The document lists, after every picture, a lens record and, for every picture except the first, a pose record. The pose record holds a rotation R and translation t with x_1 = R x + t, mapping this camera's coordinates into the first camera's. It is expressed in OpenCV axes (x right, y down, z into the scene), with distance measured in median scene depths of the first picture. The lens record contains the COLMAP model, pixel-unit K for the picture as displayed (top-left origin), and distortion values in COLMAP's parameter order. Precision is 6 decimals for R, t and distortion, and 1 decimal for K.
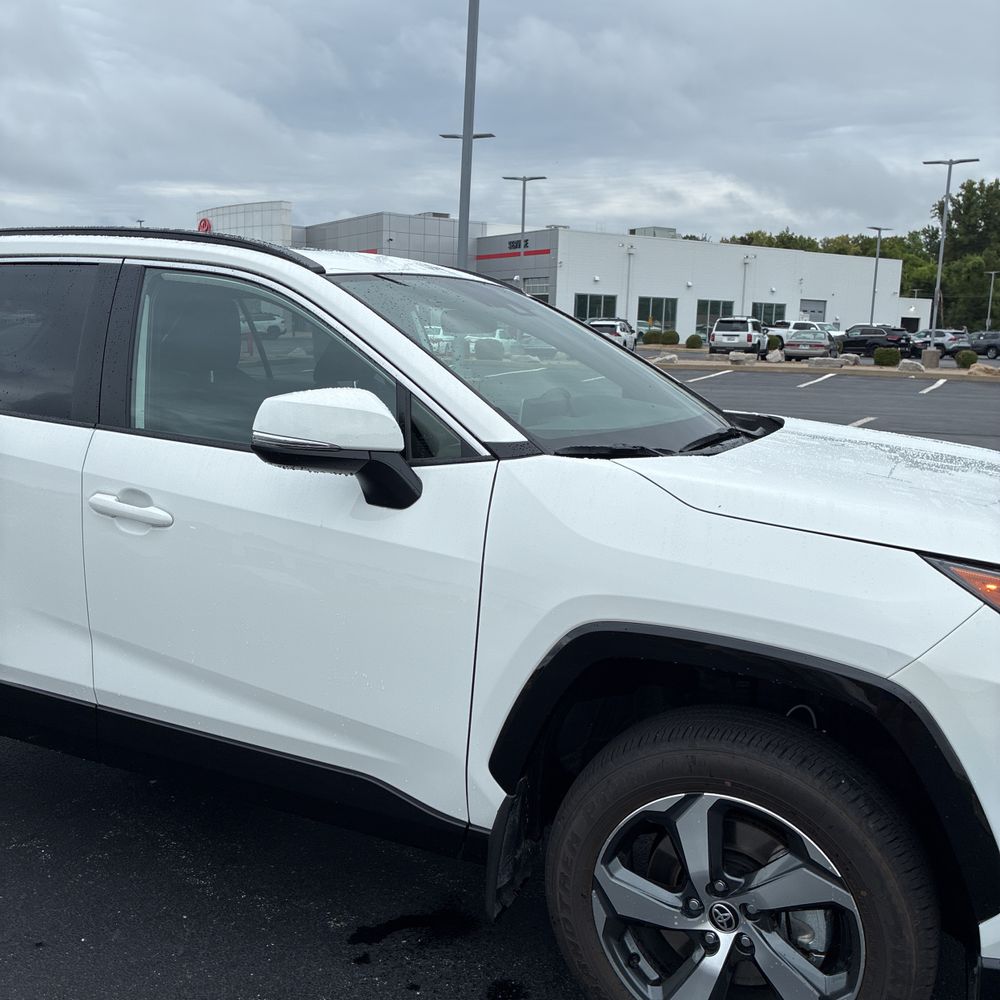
lens RADIAL K [[1028.1, 0, 479.8], [0, 1028.1, 496.5], [0, 0, 1]] dist [0.007196, 0.024784]
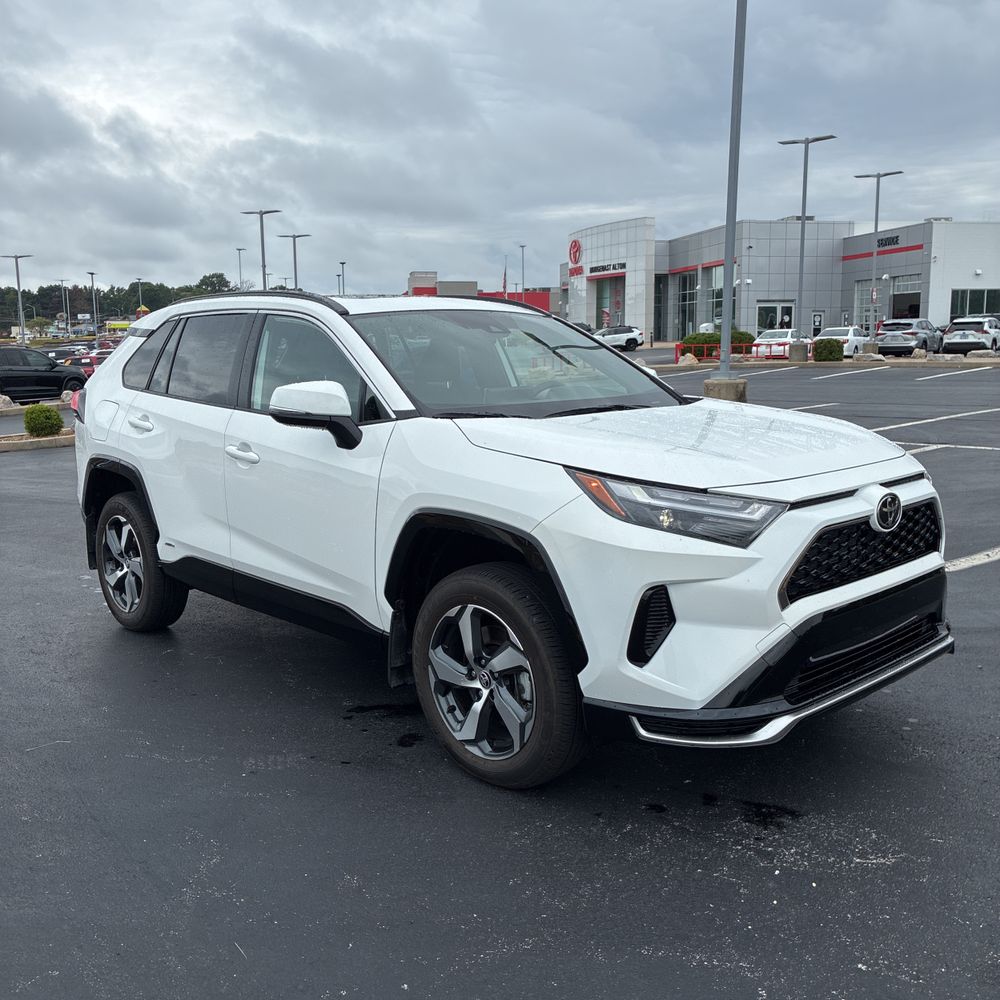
lens RADIAL K [[1009.1, 0, 474.7], [0, 1009.1, 500.2], [0, 0, 1]] dist [0.075884, -0.134242]
pose [[0.932487, 0.017758, -0.360767, 0.788300], [-0.019471, 0.999810, -0.001116, 0.102528], [0.360679, 0.008065, 0.932655, -0.565808]]
